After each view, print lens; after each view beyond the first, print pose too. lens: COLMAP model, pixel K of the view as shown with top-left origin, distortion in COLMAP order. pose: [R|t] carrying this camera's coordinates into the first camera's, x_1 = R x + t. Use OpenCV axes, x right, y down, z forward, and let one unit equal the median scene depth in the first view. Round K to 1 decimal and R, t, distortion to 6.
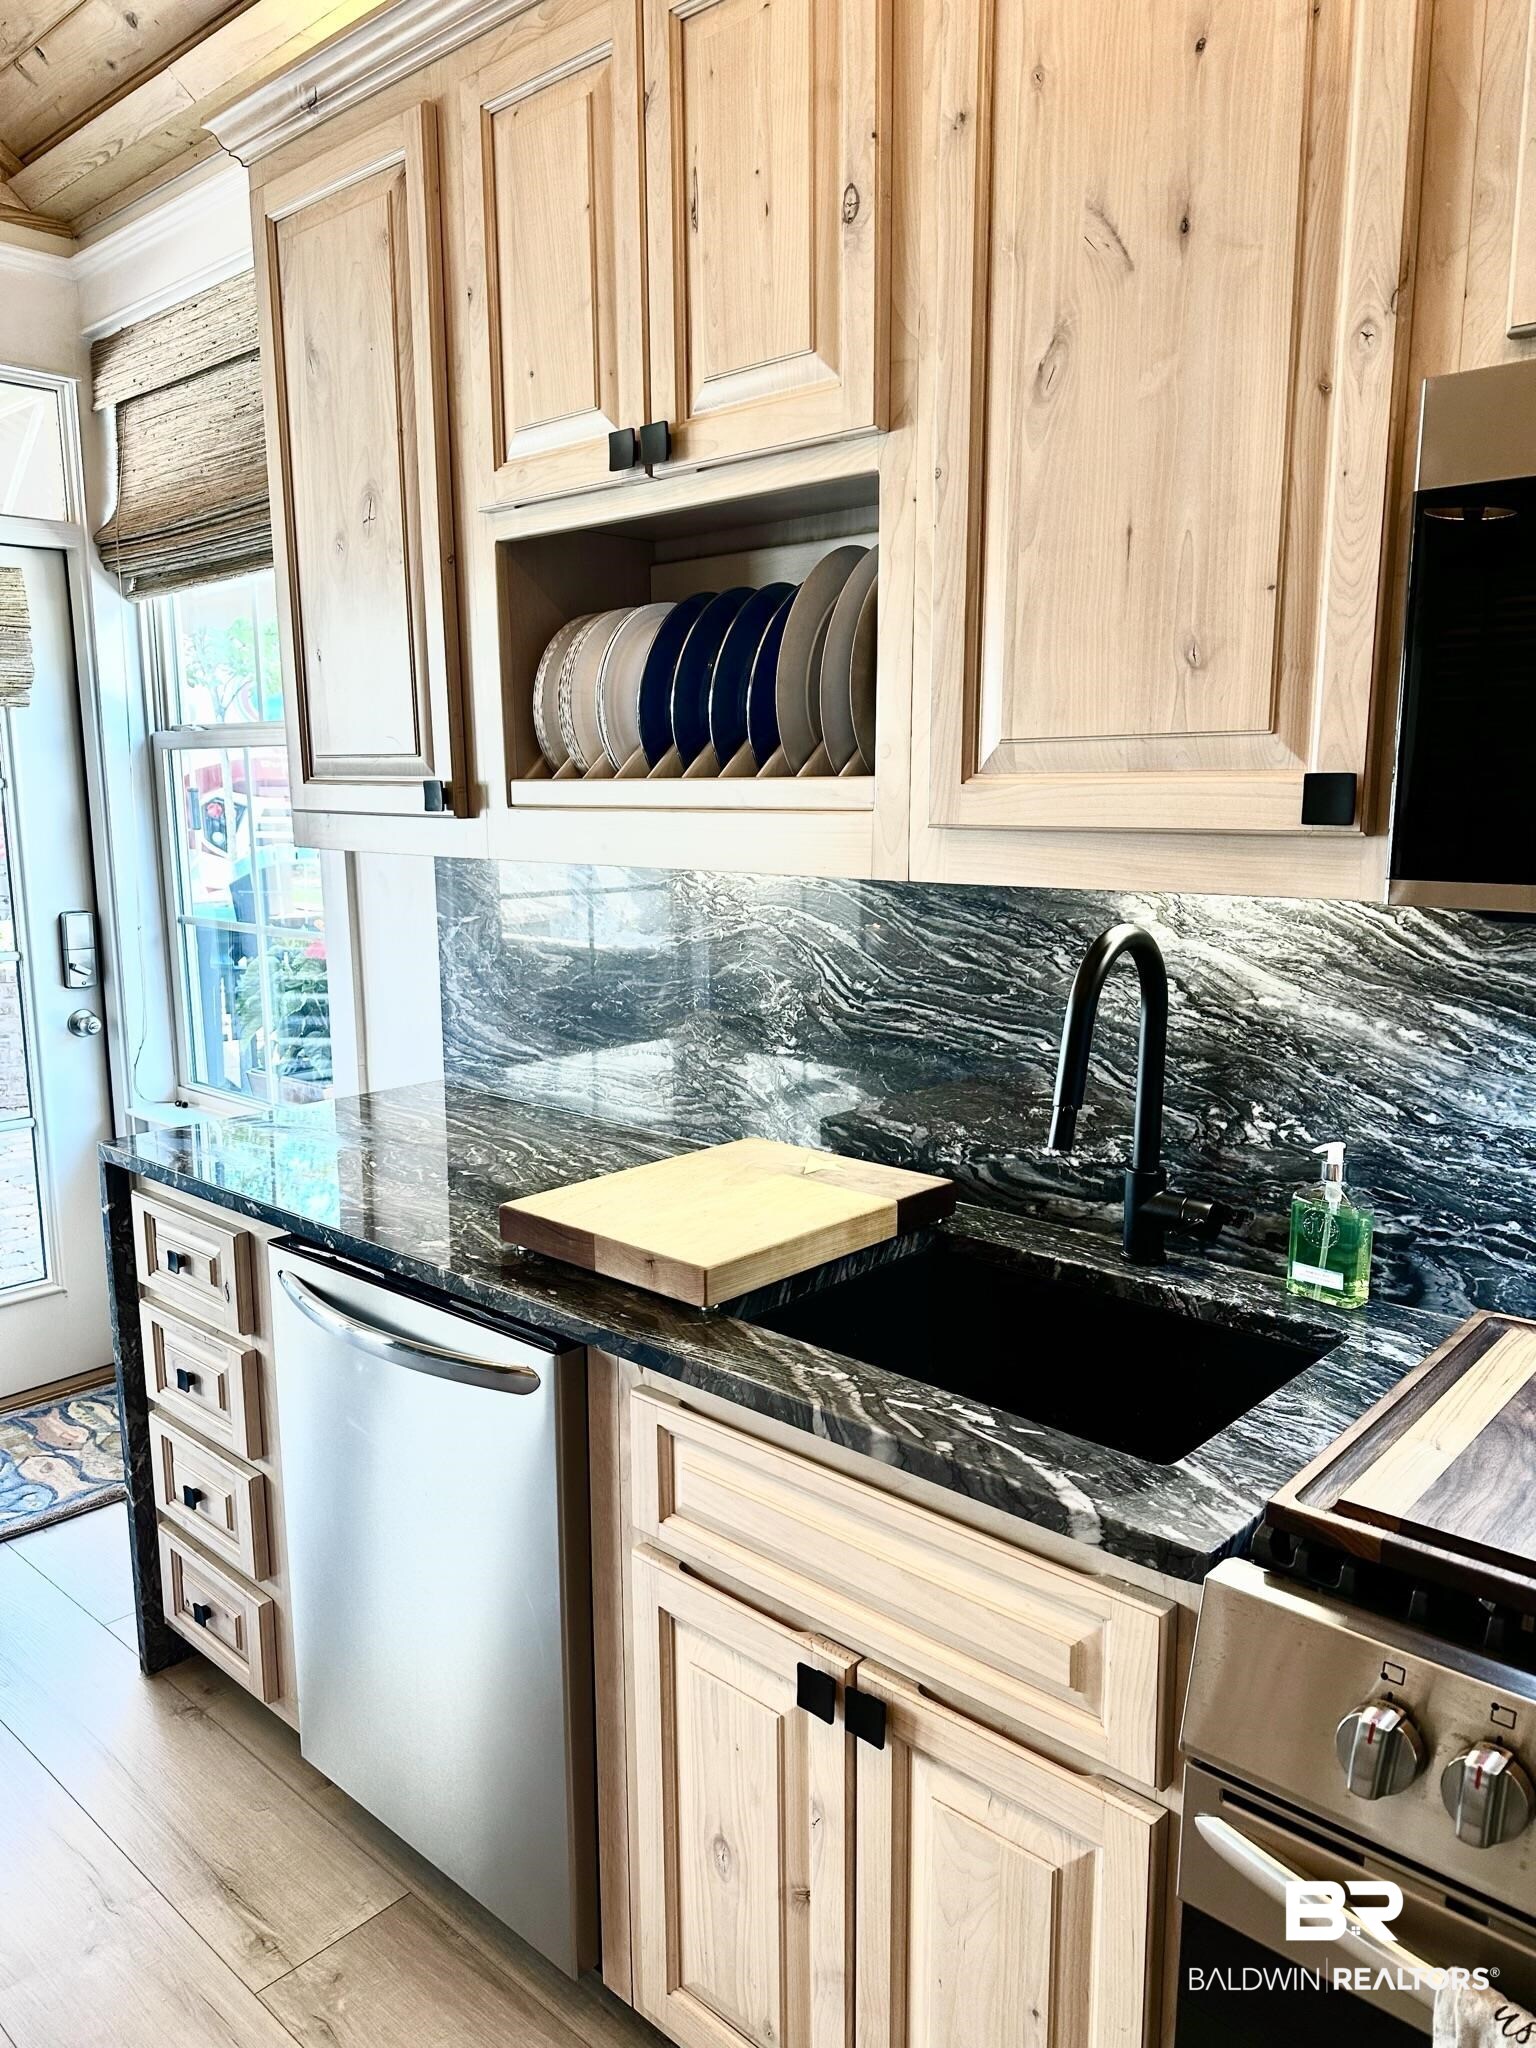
lens RADIAL K [[1448.4, 0, 748.2], [0, 1448.4, 1038.3], [0, 0, 1]] dist [0.075876, -0.091448]
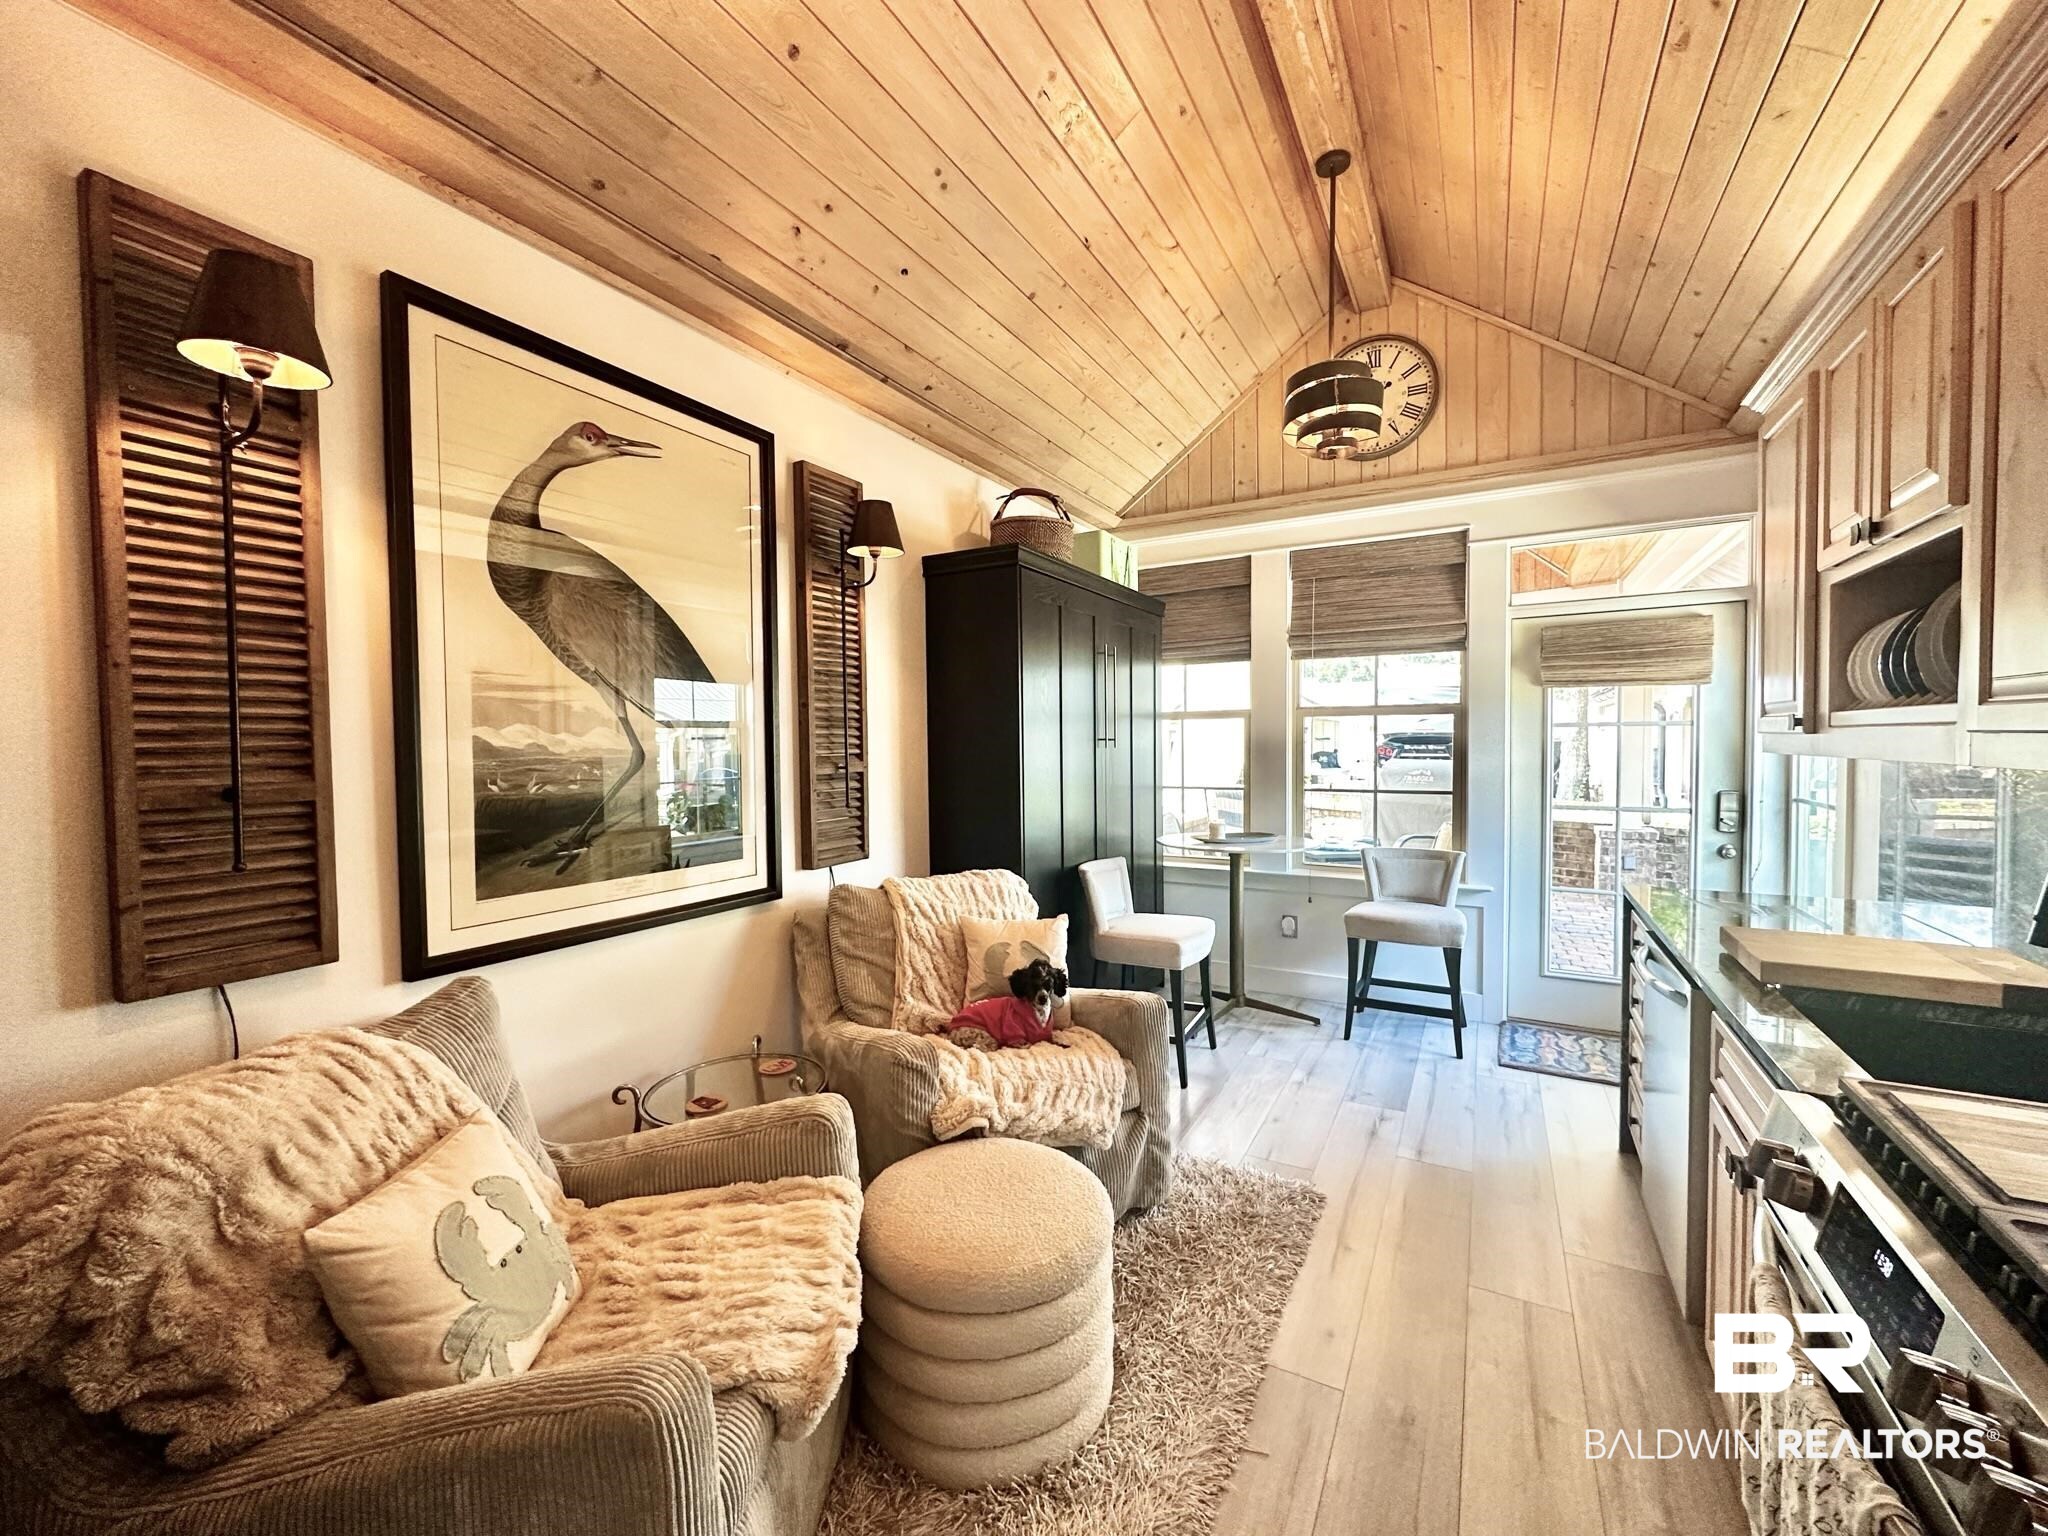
lens RADIAL K [[813.6, 0, 1024.0], [0, 813.6, 768.0], [0, 0, 1]] dist [0.000179, 0.000039]
pose [[0.225065, 0.039666, -0.973536, 0.710236], [-0.164291, 0.986409, 0.002209, 0.060309], [0.960393, 0.159446, 0.228523, -0.195668]]
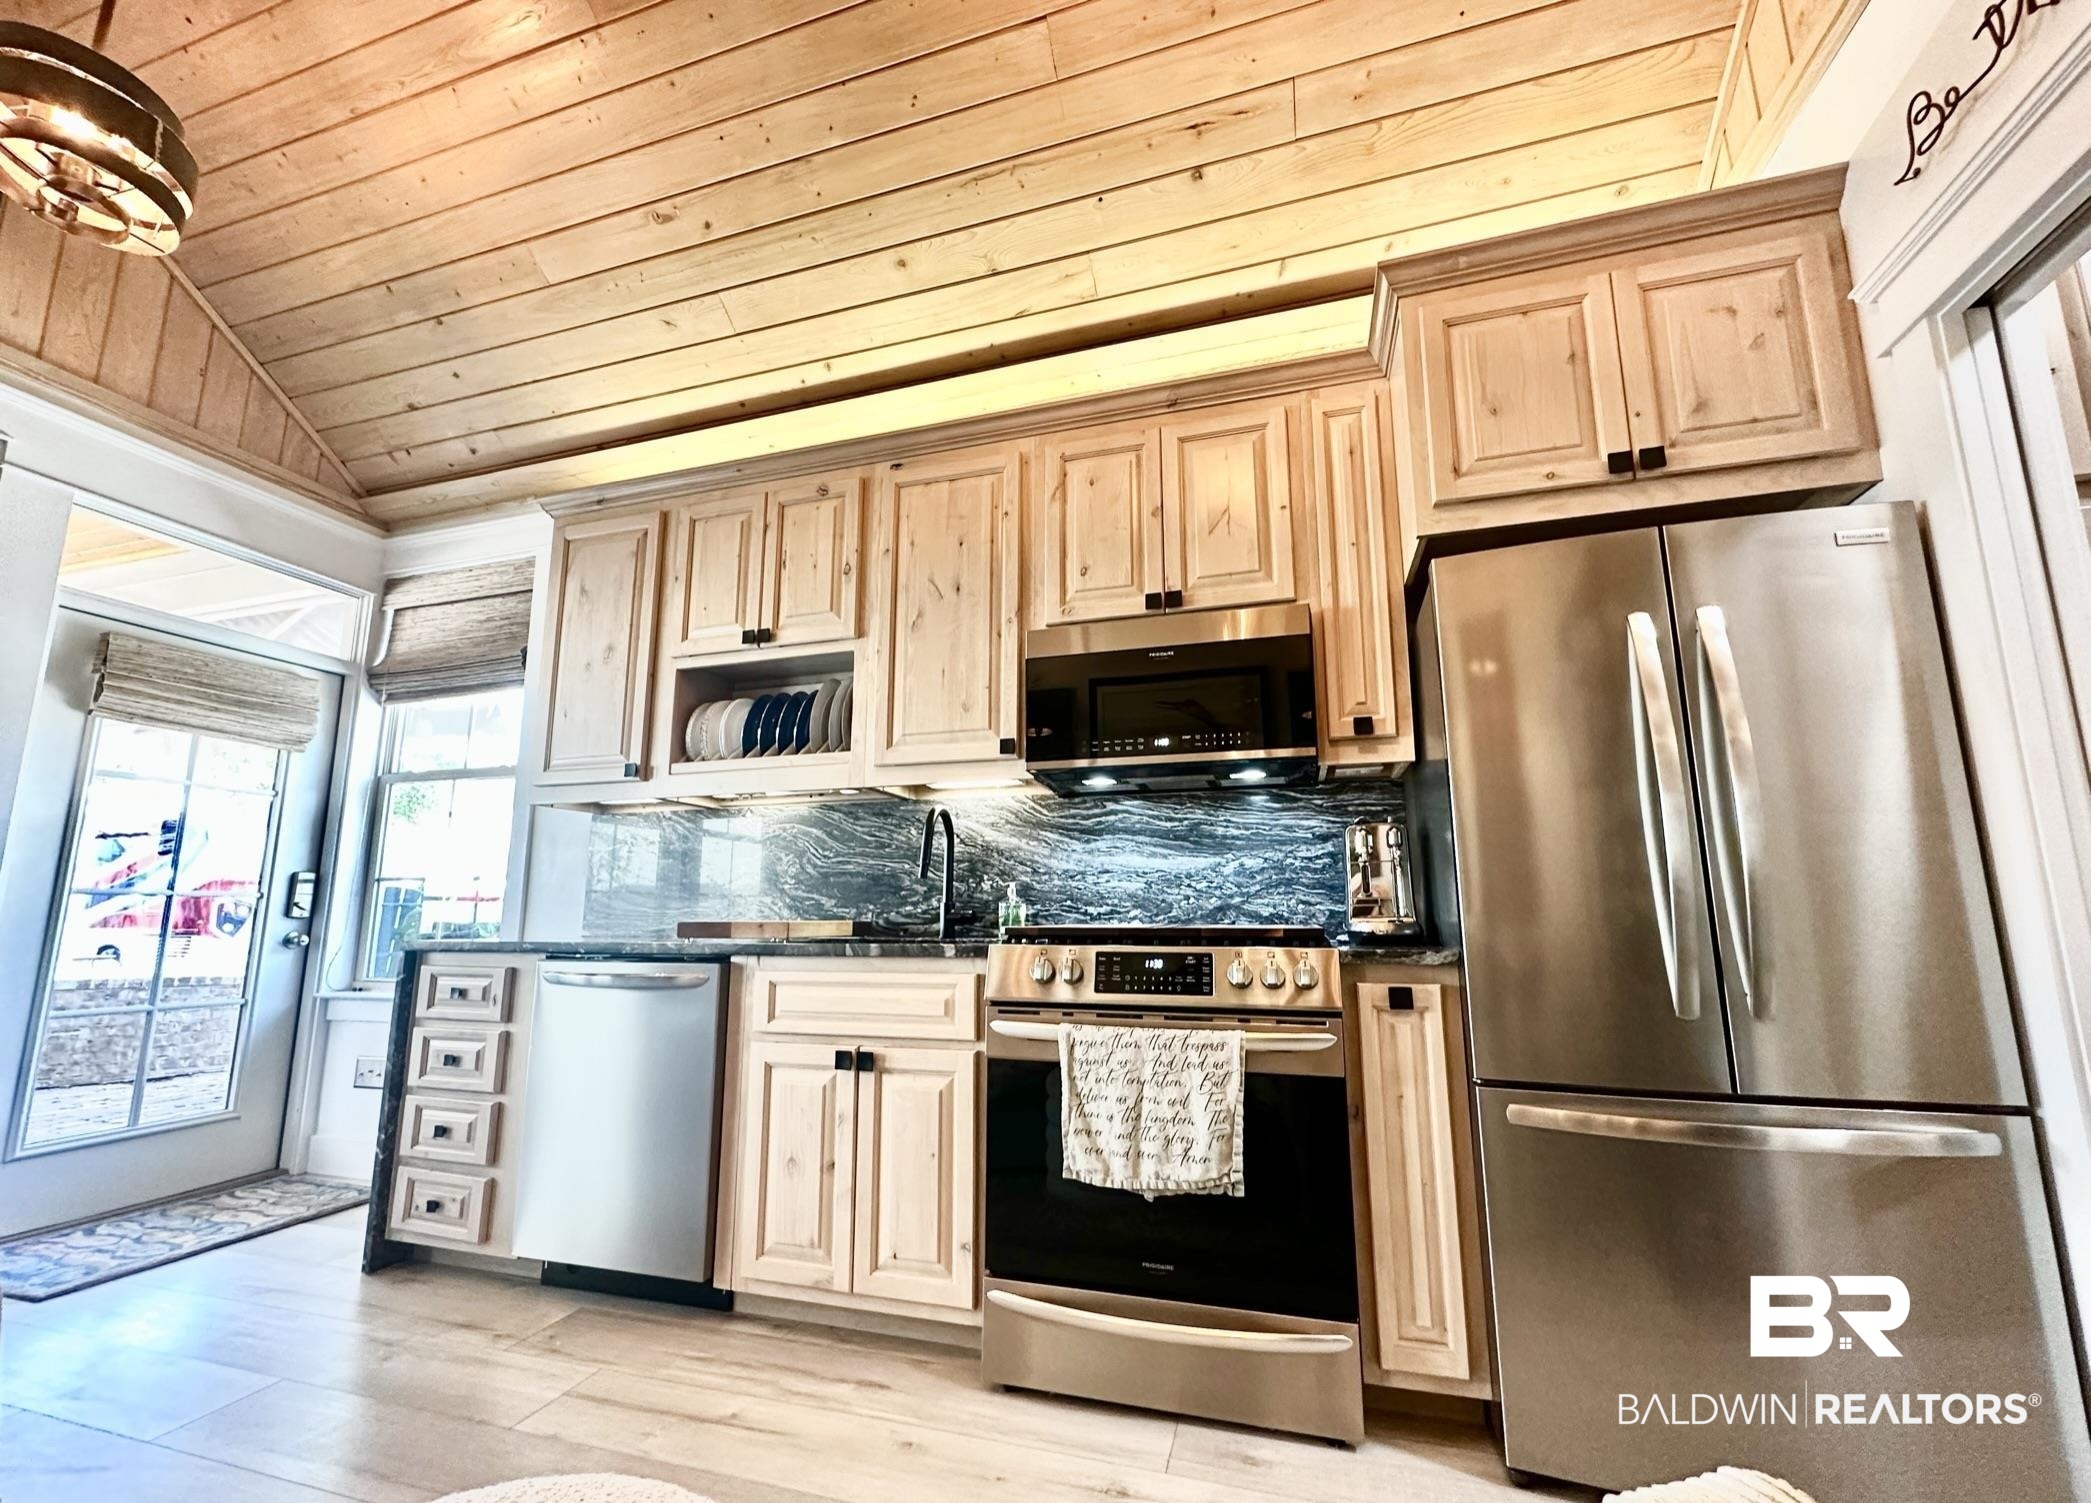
lens RADIAL K [[852.7, 0, 1043.1], [0, 852.7, 781.3], [0, 0, 1]] dist [0.000508, 0.000267]
pose [[0.900277, 0.075609, 0.428700, -0.258646], [0.071365, 0.945842, -0.316685, 0.389302], [-0.429427, 0.315698, 0.846125, -0.471493]]
